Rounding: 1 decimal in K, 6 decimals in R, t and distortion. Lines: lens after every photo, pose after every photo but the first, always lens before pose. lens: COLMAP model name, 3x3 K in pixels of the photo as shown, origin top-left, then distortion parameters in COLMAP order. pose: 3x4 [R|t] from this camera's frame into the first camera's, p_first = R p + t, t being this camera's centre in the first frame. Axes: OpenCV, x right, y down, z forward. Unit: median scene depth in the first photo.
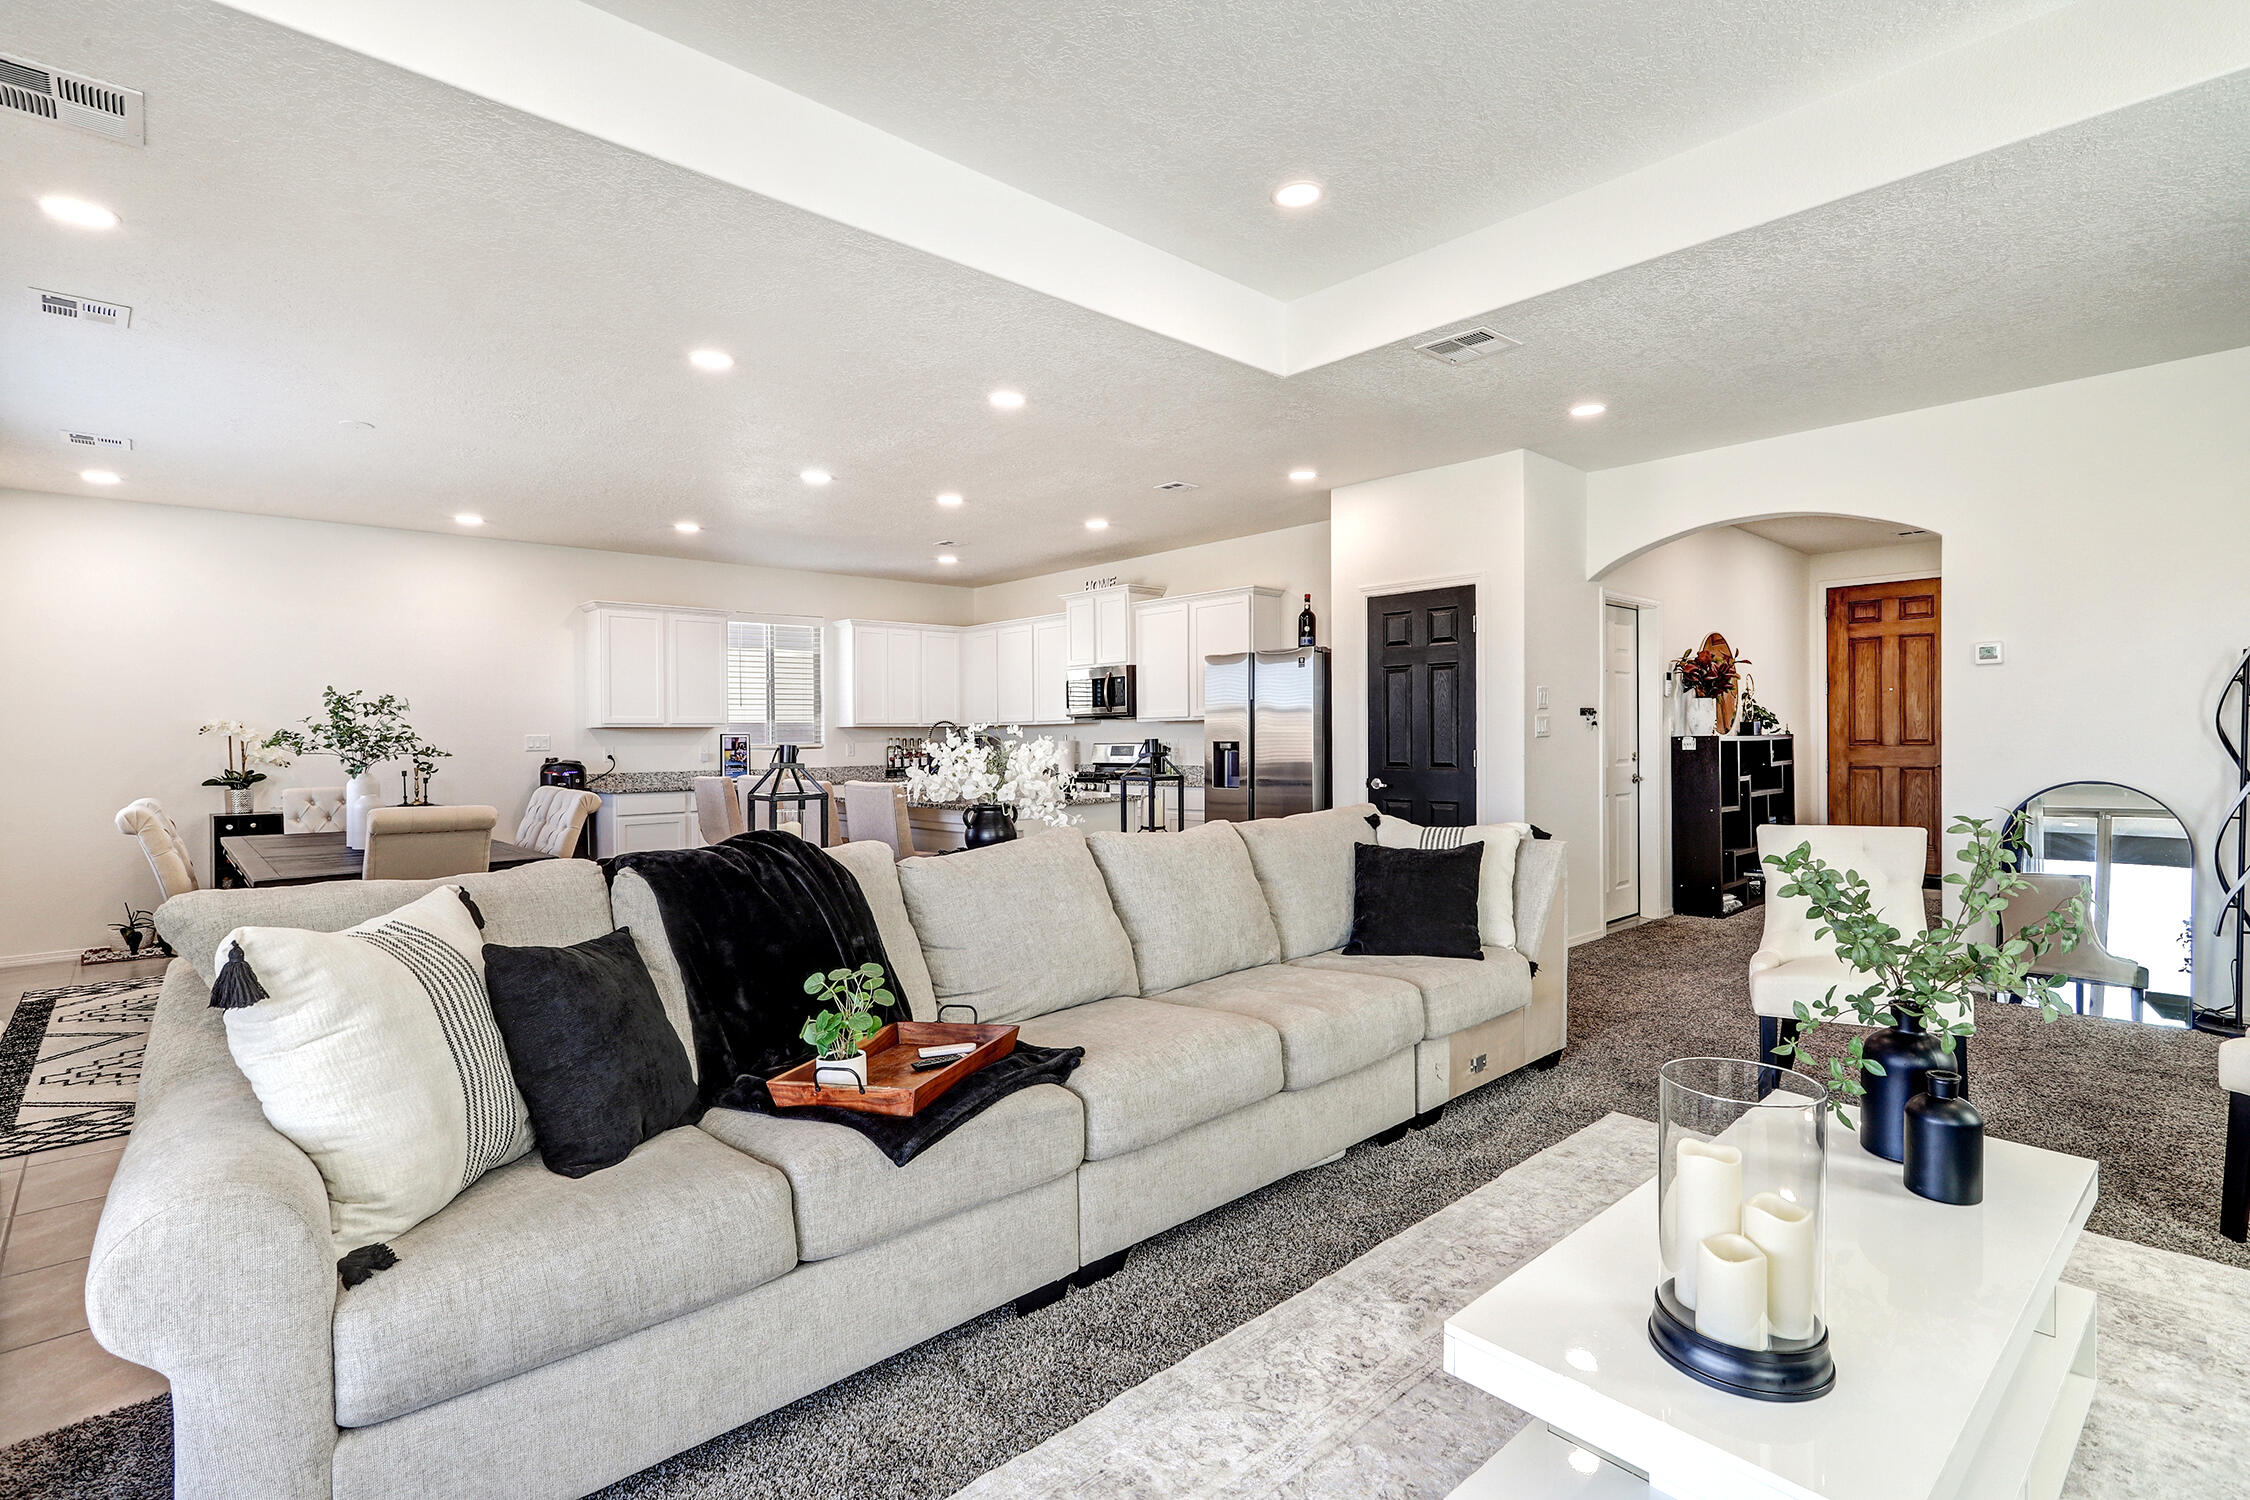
lens RADIAL K [[1080.5, 0, 1109.8], [0, 1080.5, 735.2], [0, 0, 1]] dist [-0.008310, 0.003694]
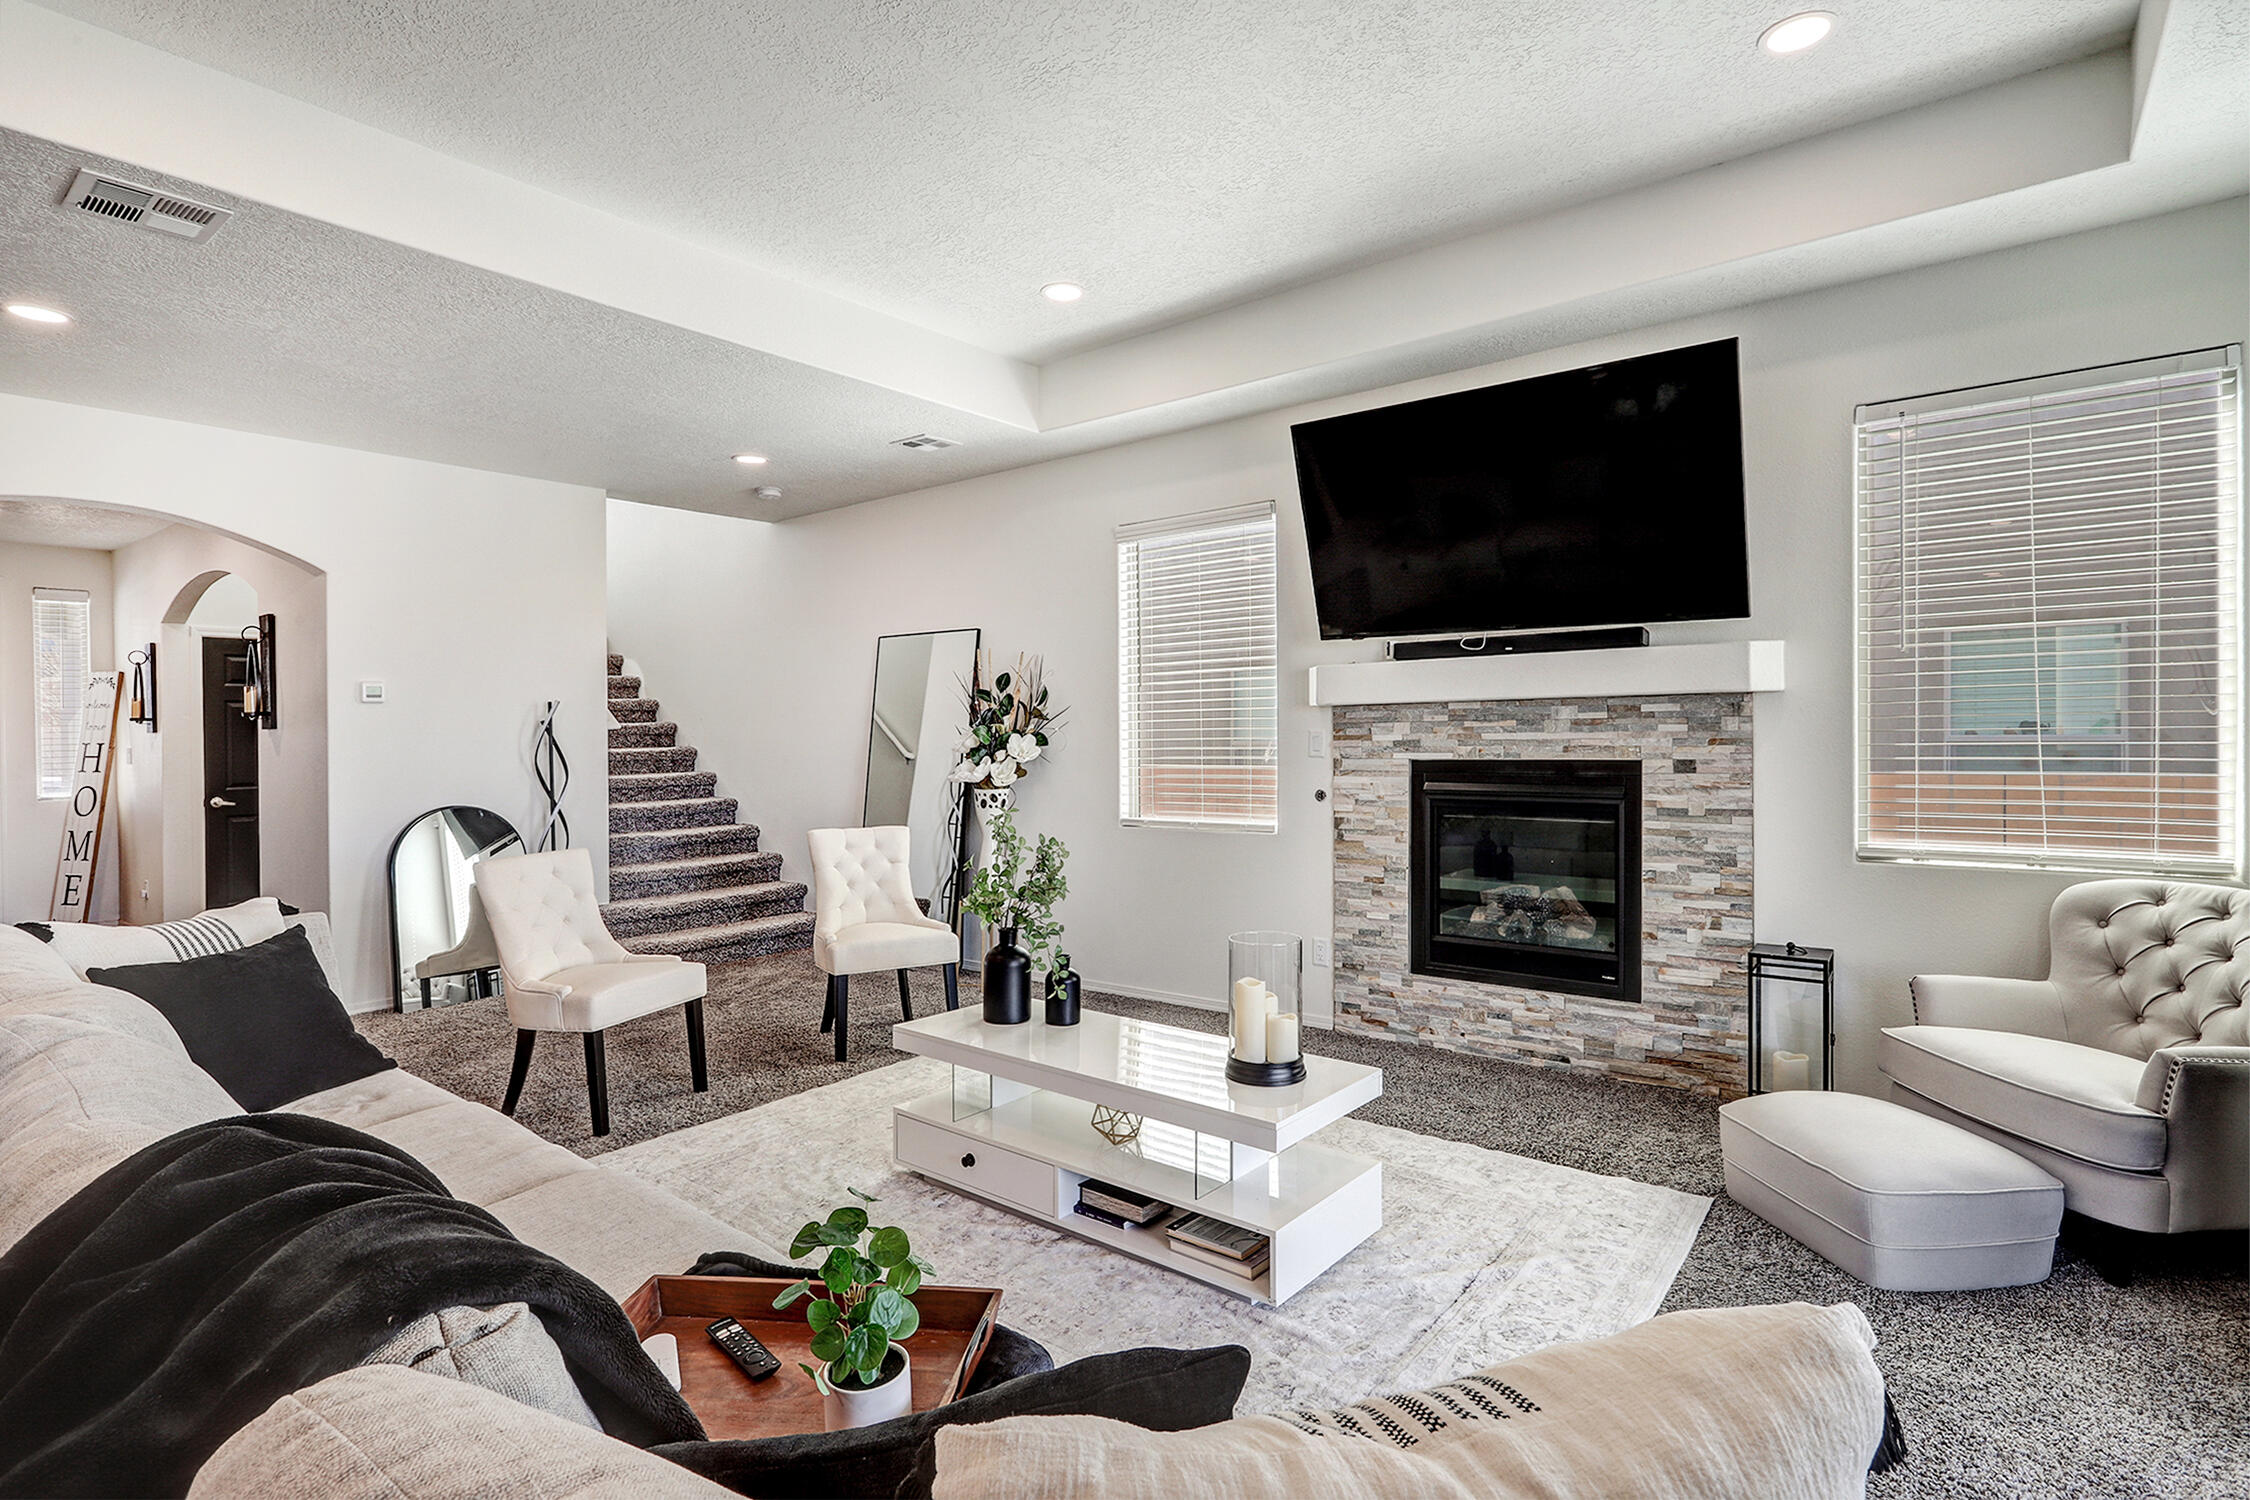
lens RADIAL K [[1080.5, 0, 1151.8], [0, 1080.5, 736.3], [0, 0, 1]] dist [-0.008310, 0.003694]
pose [[-0.160671, 0.010678, 0.986950, -0.234395], [0.014625, 0.999857, -0.008437, -0.007922], [-0.986900, 0.013078, -0.160805, 0.265884]]
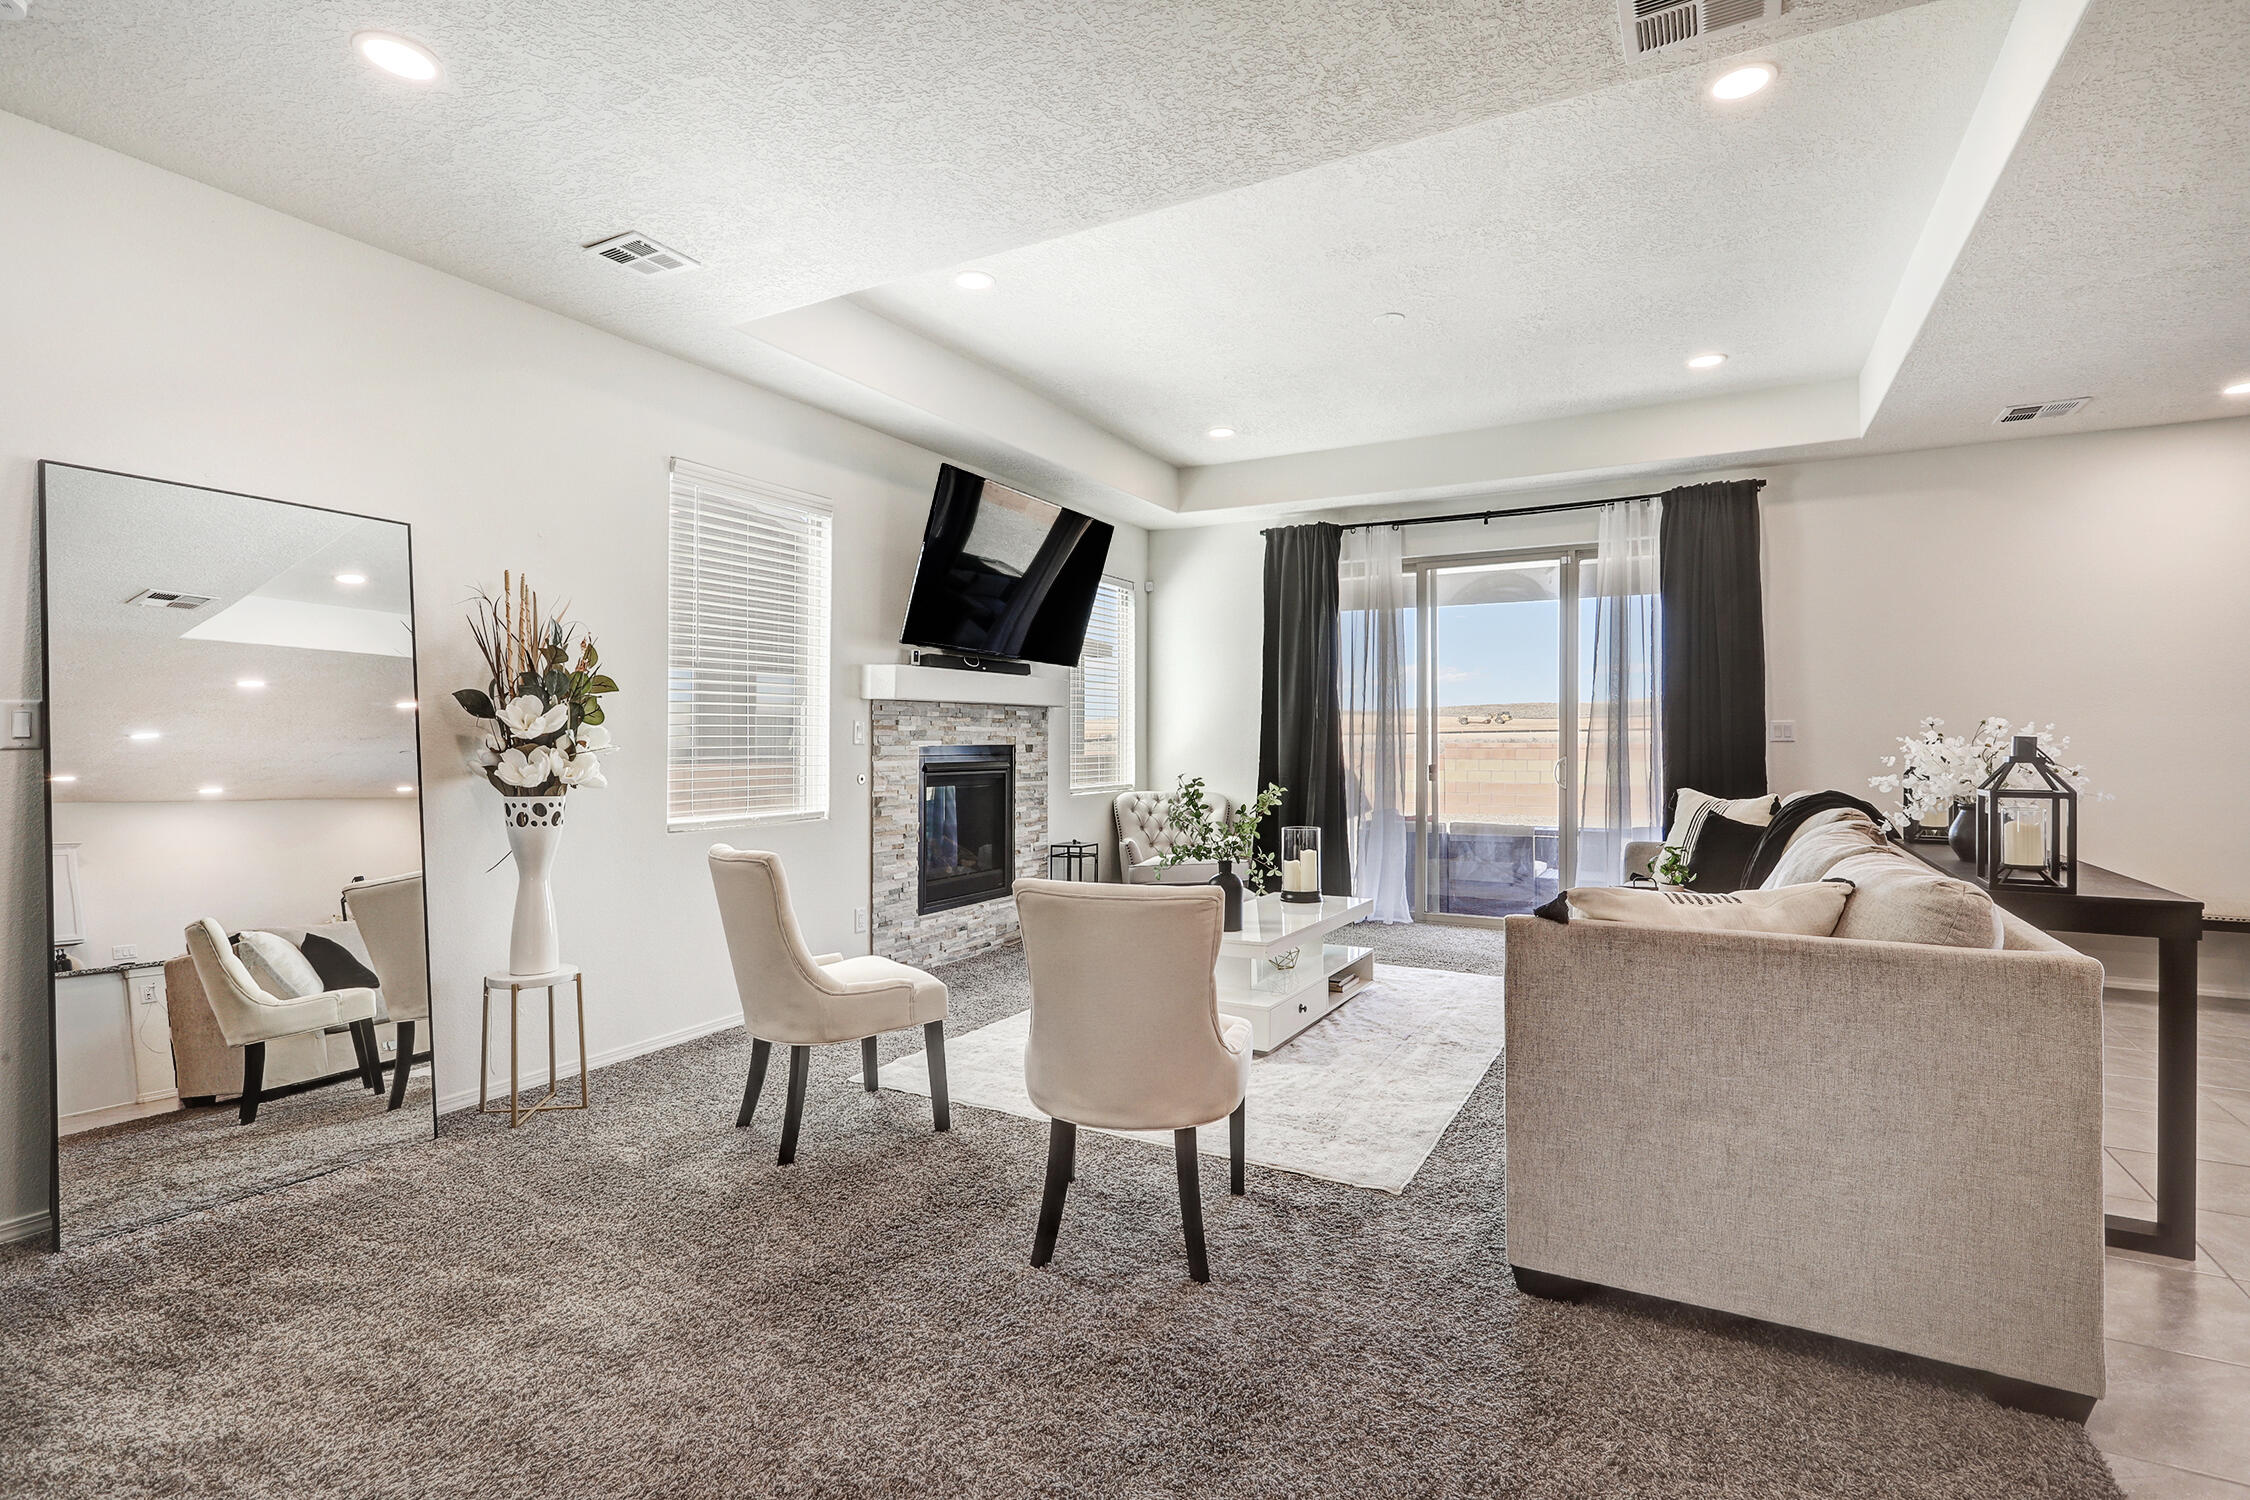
lens RADIAL K [[1080.5, 0, 1105.6], [0, 1080.5, 751.9], [0, 0, 1]] dist [-0.008310, 0.003694]
pose [[-0.955229, 0.015077, -0.295482, 0.422412], [0.011635, 0.999842, 0.013404, -0.002419], [0.295637, 0.009366, -0.955254, 0.779170]]
